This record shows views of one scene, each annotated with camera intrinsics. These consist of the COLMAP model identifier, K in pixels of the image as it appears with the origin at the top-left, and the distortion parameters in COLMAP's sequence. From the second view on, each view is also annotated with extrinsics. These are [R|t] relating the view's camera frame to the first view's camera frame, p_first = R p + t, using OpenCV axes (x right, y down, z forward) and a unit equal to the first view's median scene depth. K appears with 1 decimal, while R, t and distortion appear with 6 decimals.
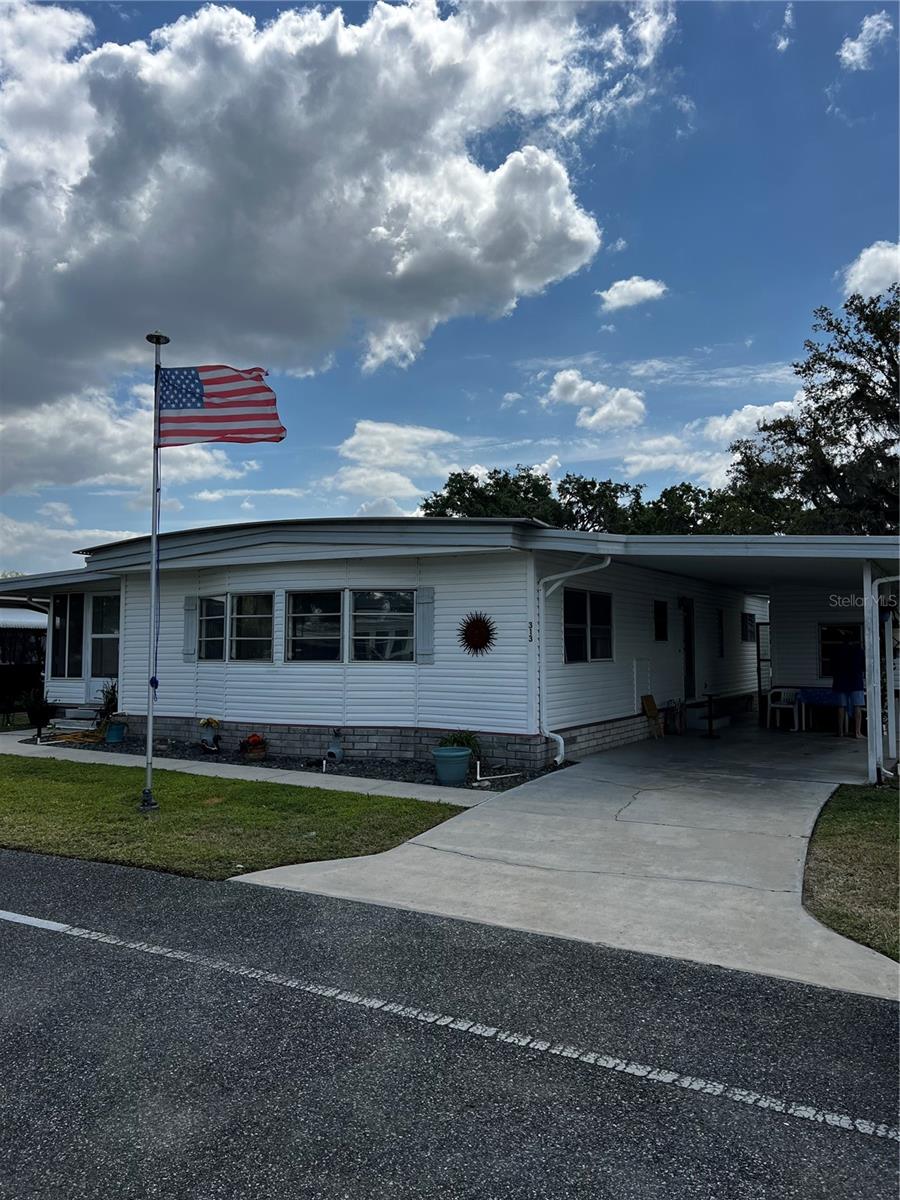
lens RADIAL K [[904.6, 0, 448.8], [0, 904.6, 597.8], [0, 0, 1]] dist [0.067236, -0.081687]
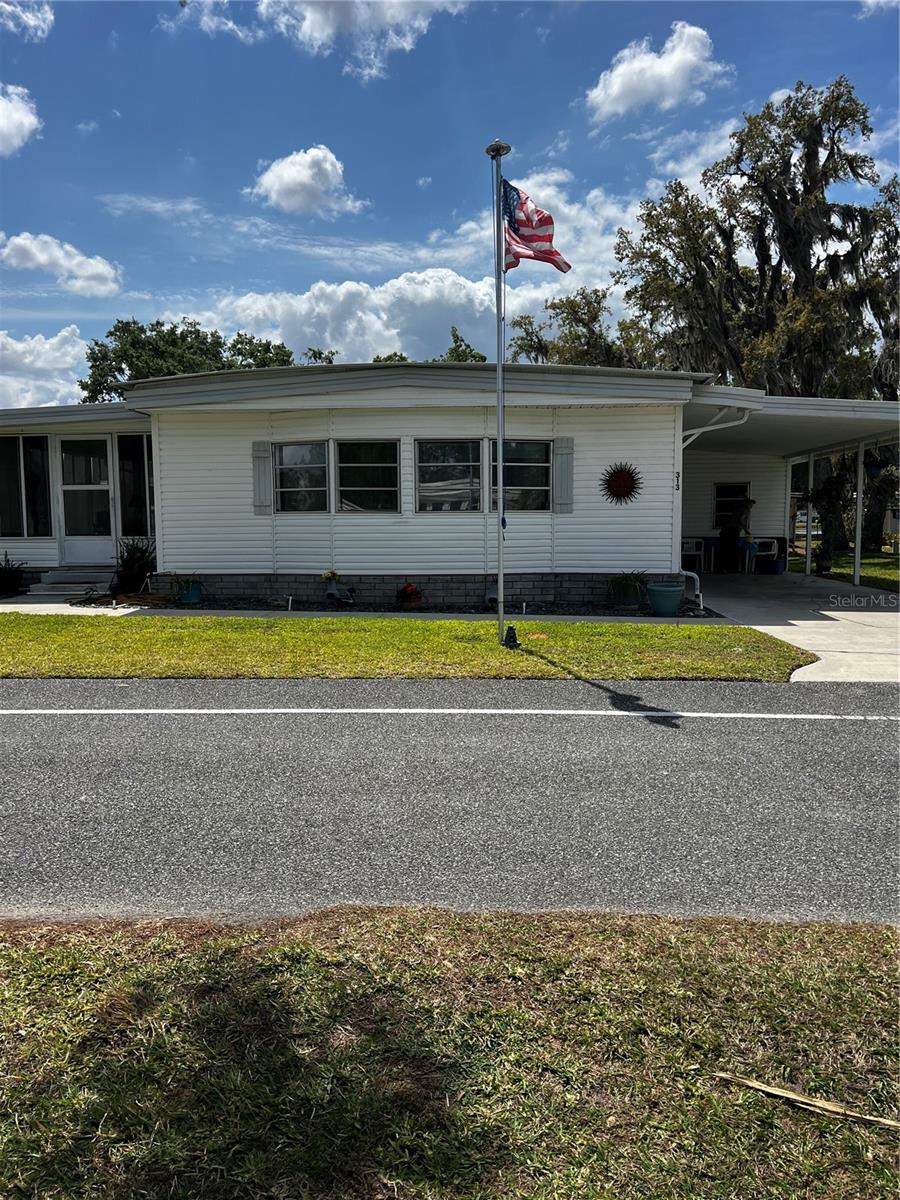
lens RADIAL K [[904.6, 0, 448.8], [0, 904.6, 597.8], [0, 0, 1]] dist [0.067236, -0.081687]
pose [[0.902485, -0.042765, 0.428593, -0.538889], [-0.017494, 0.990599, 0.135677, 0.027262], [-0.430366, -0.129944, 0.893252, 0.091582]]
